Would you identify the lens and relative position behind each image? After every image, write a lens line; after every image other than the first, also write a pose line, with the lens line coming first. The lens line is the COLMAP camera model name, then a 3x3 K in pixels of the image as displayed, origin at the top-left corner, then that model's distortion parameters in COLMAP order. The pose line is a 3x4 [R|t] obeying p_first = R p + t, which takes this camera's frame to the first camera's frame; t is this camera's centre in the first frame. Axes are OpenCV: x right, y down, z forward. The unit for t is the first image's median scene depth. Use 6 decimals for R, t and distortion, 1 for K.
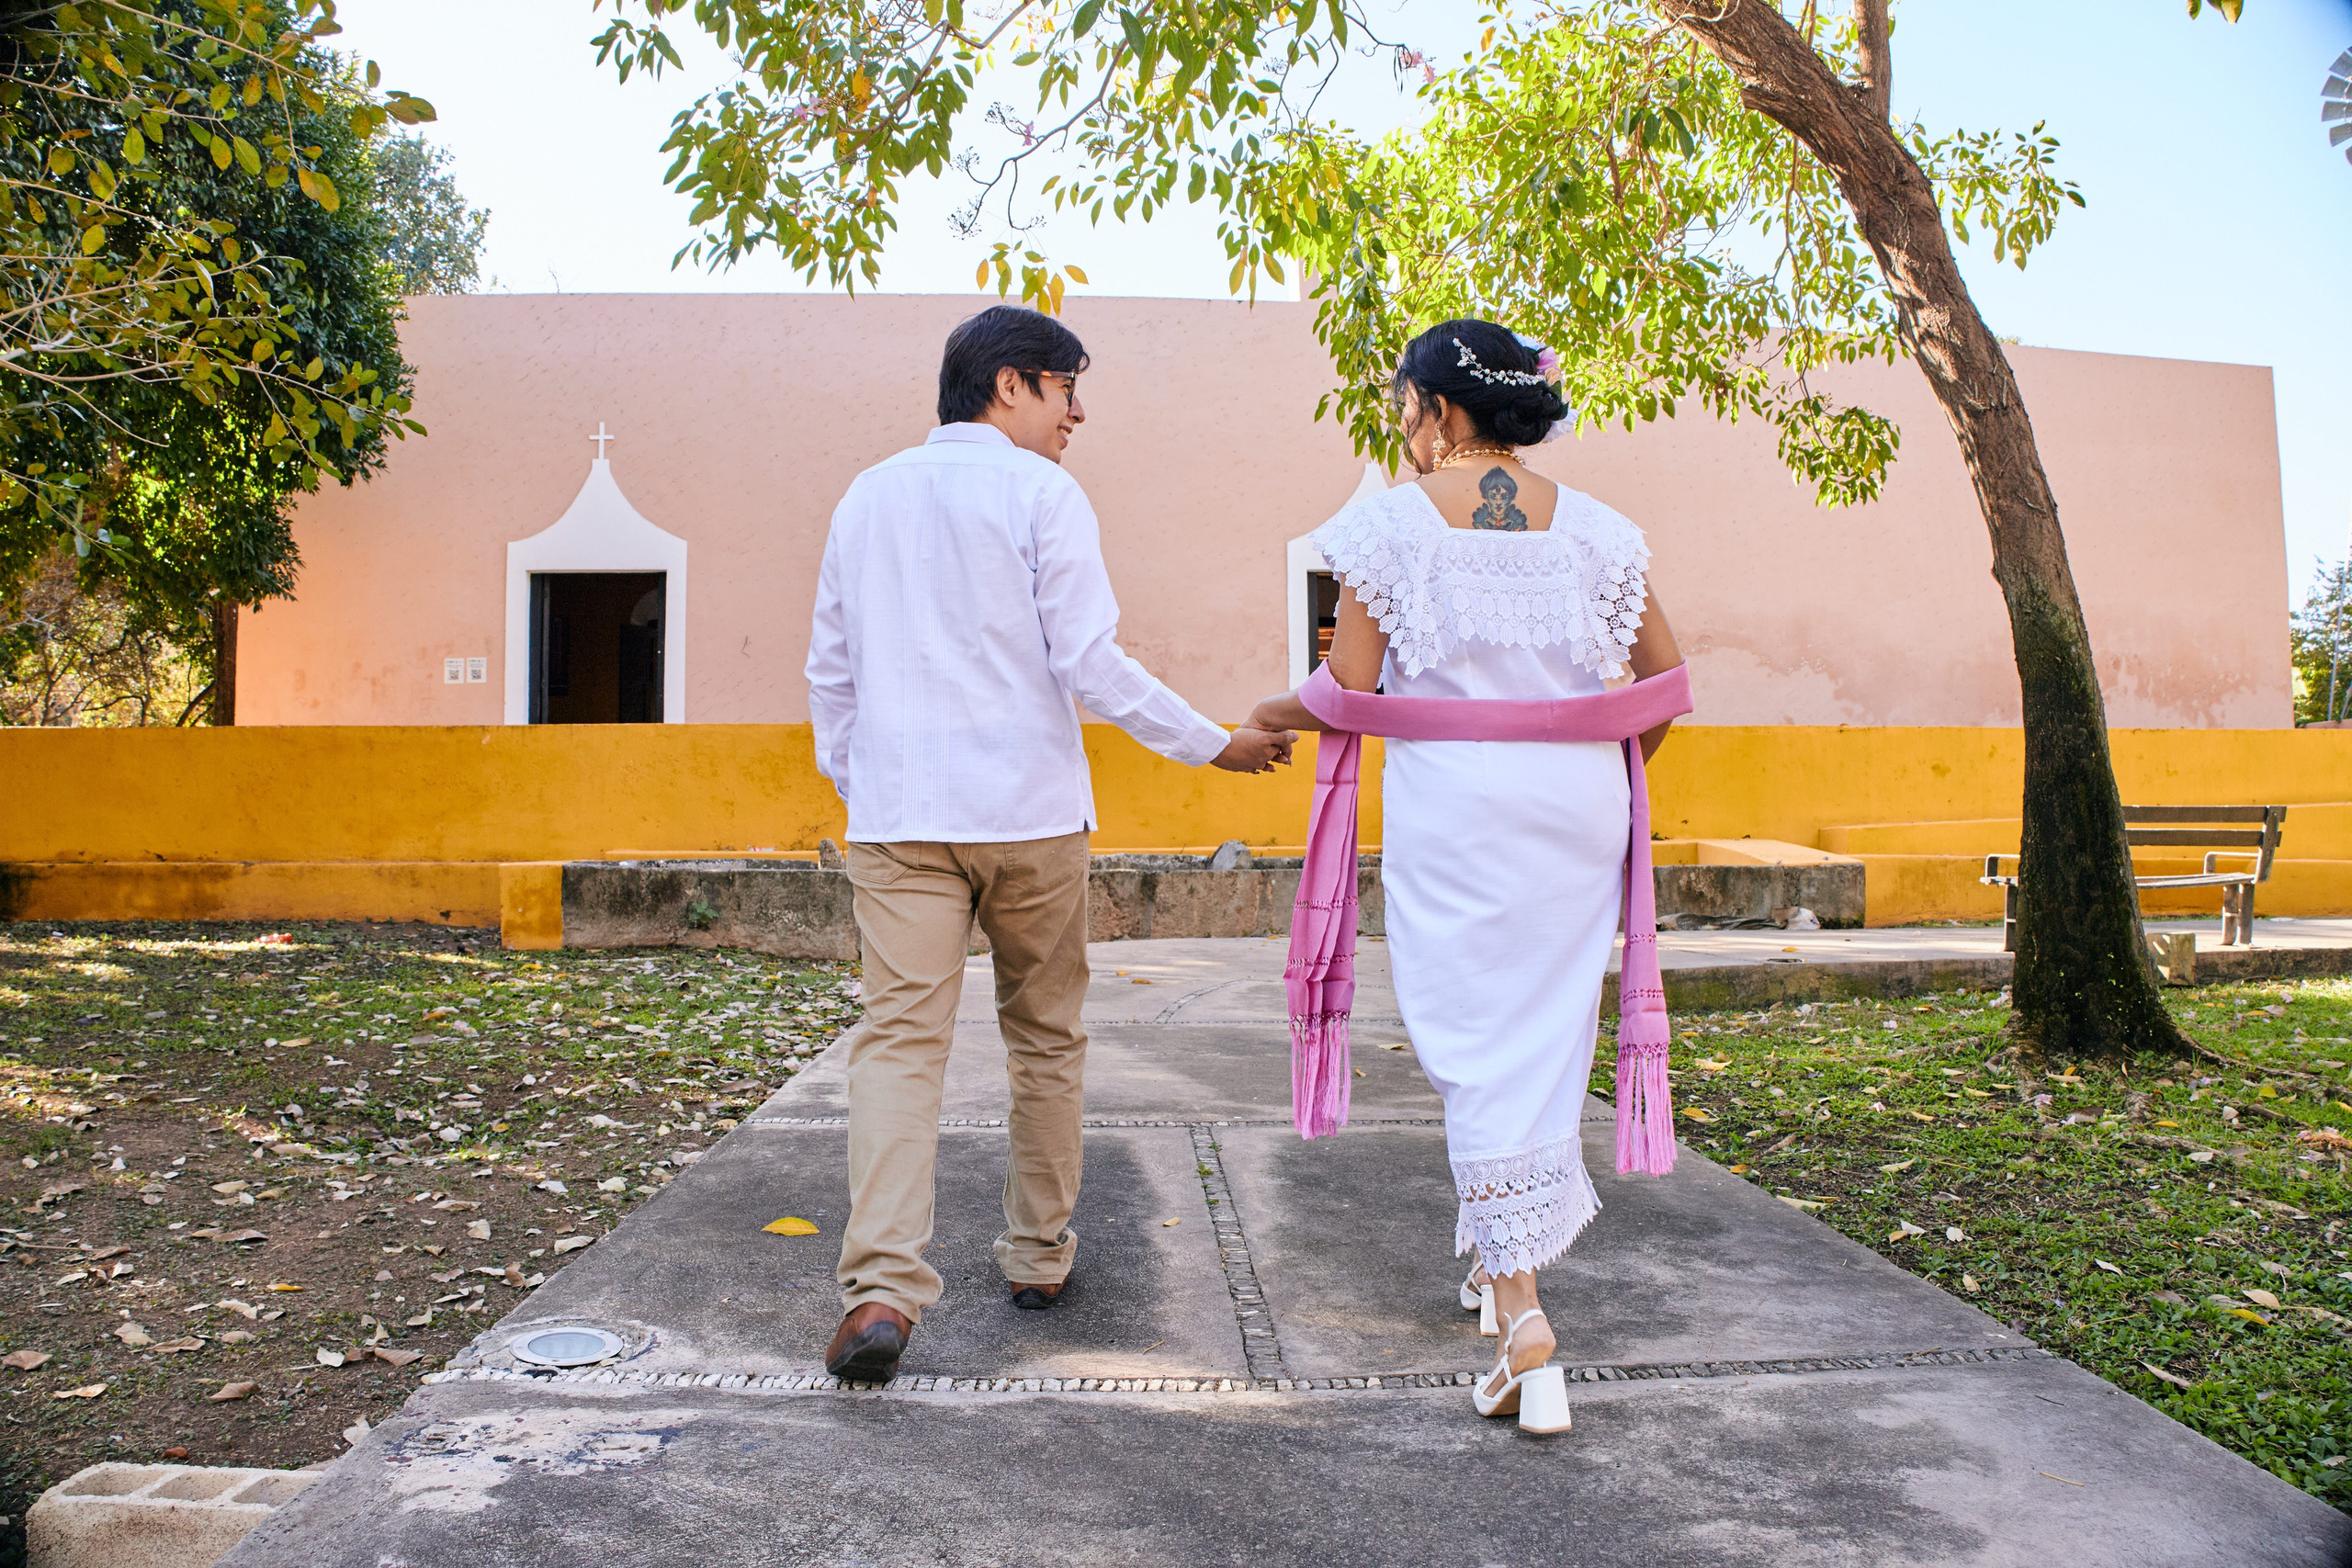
lens RADIAL K [[1692.9, 0, 1176.0], [0, 1692.9, 784.0], [0, 0, 1]] dist [-0.183175, 0.091190]
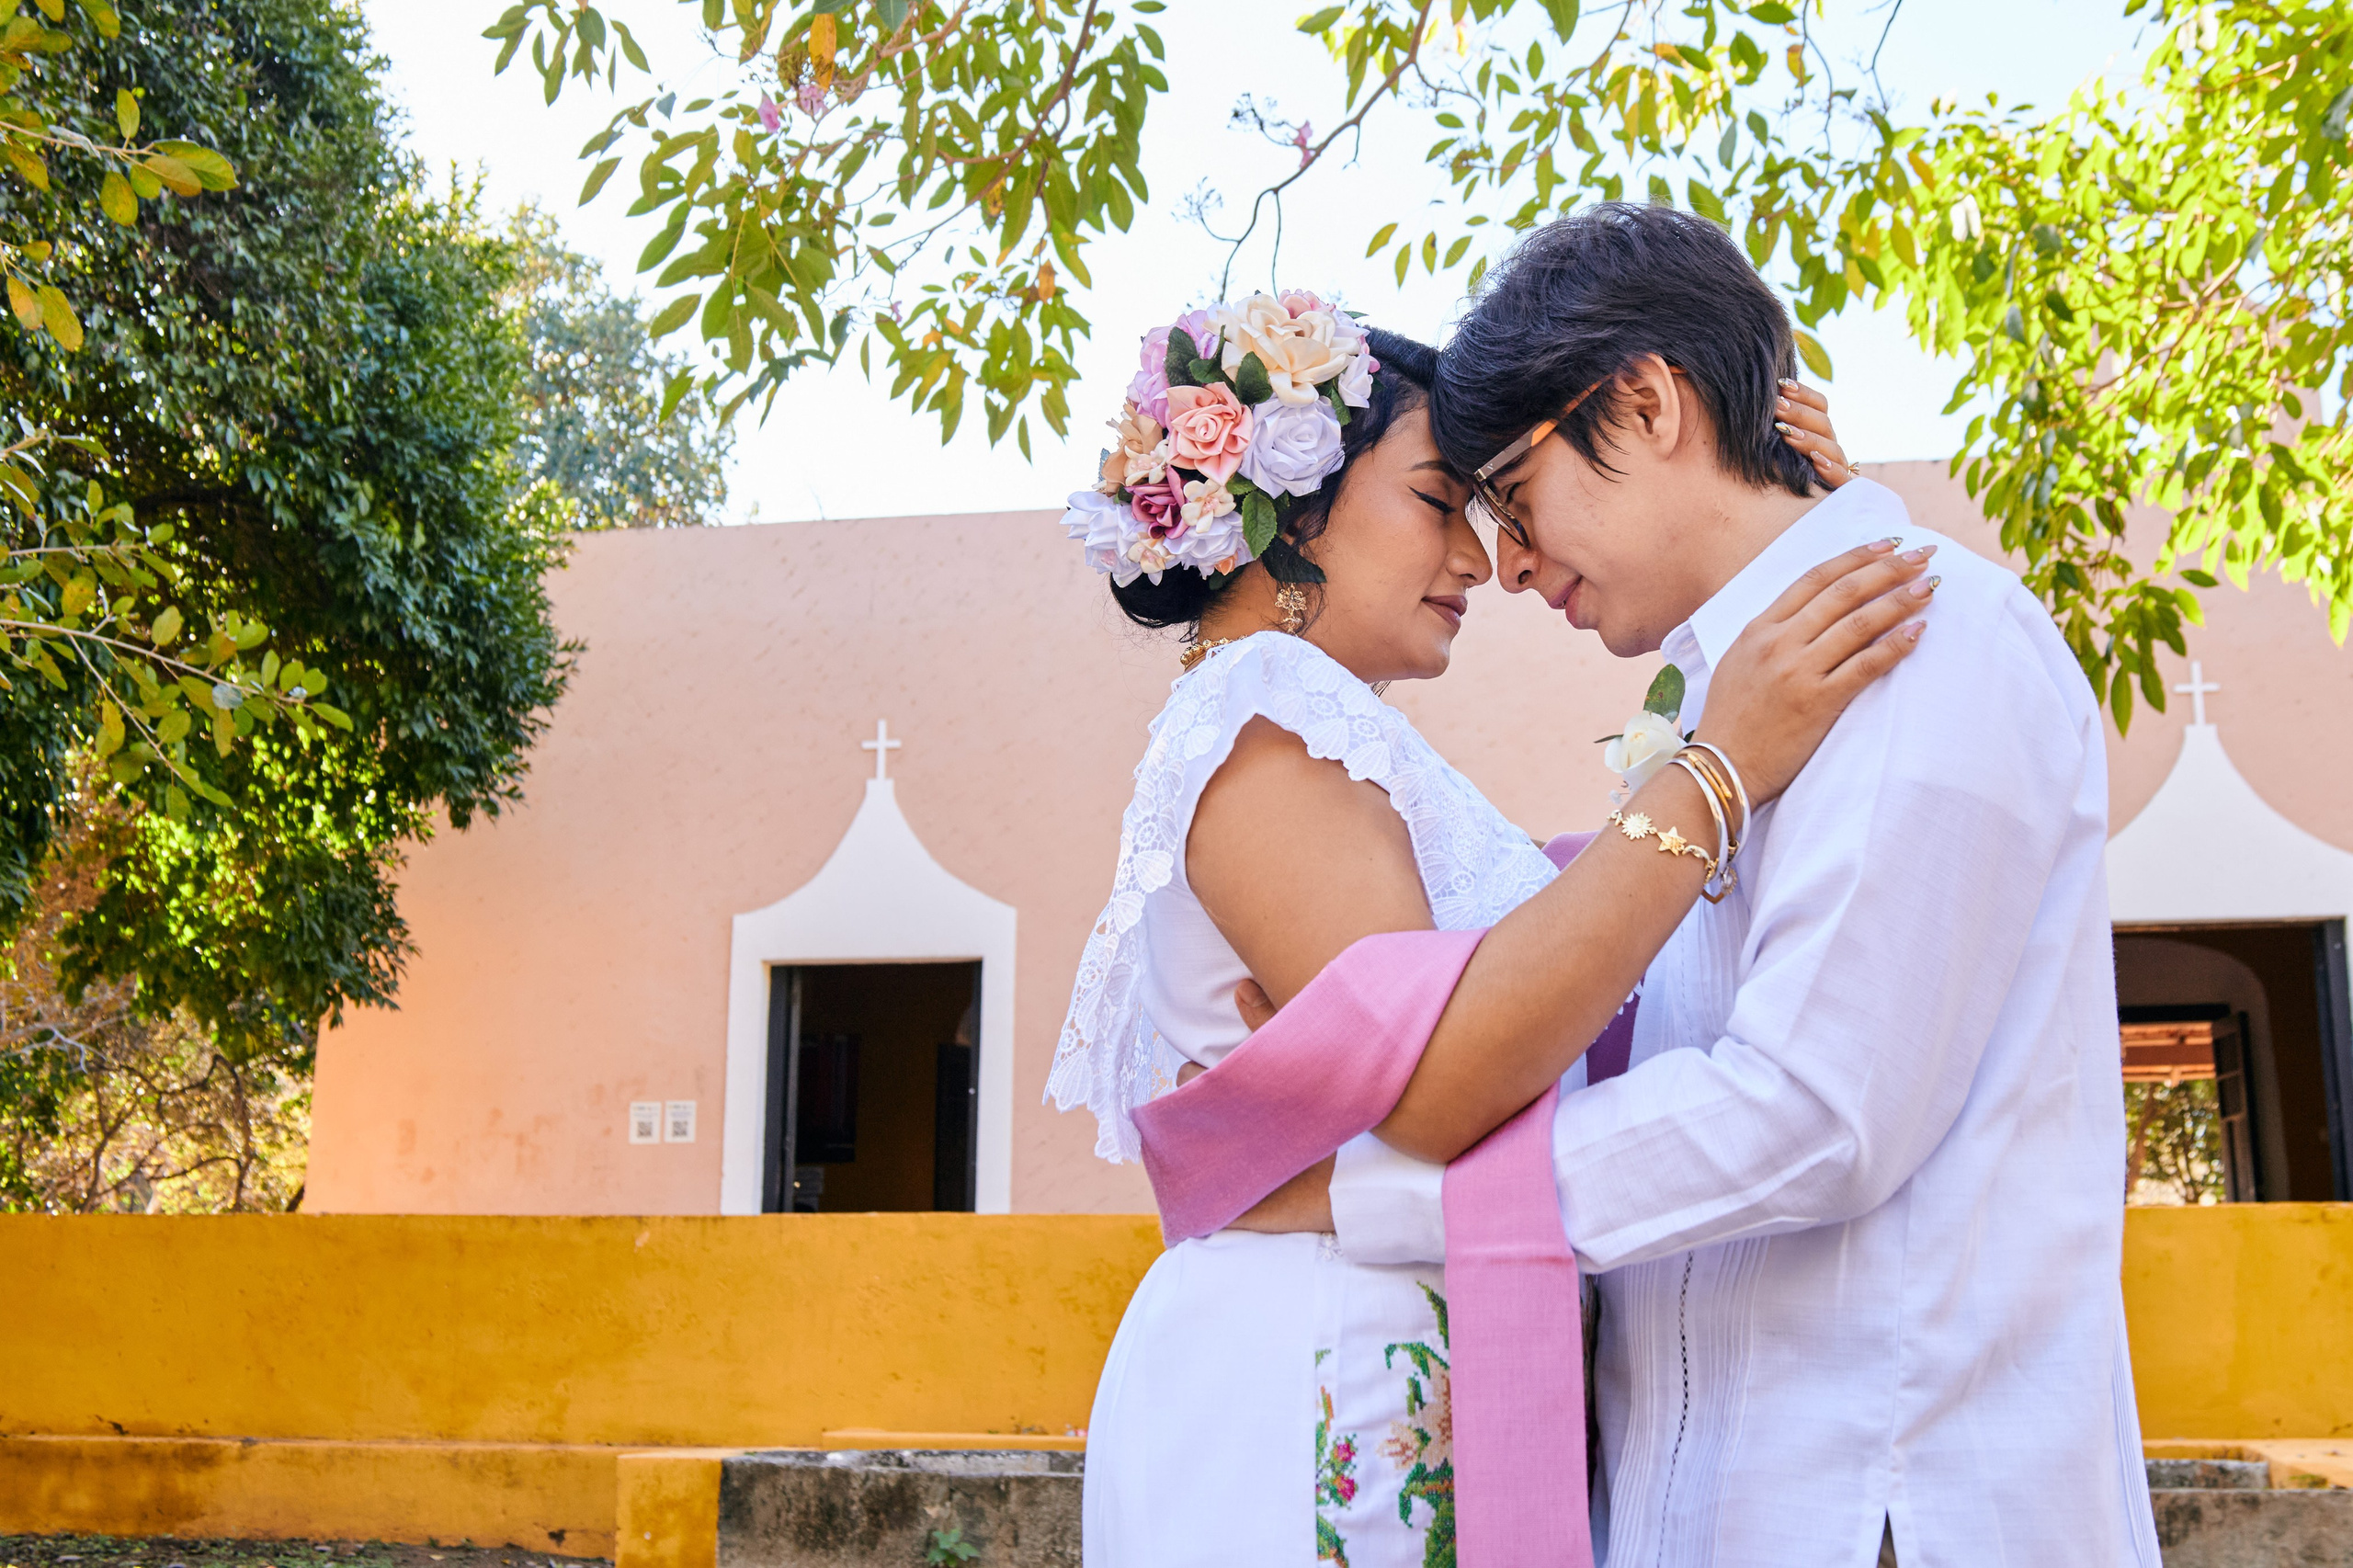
lens RADIAL K [[2684.7, 0, 1176.5], [0, 2684.7, 784.0], [0, 0, 1]] dist [-0.014516, 0.014483]
pose [[0.953918, -0.045202, -0.296645, 0.083380], [-0.011519, 0.982344, -0.186729, -0.011285], [0.299848, 0.181541, 0.936555, 0.123974]]
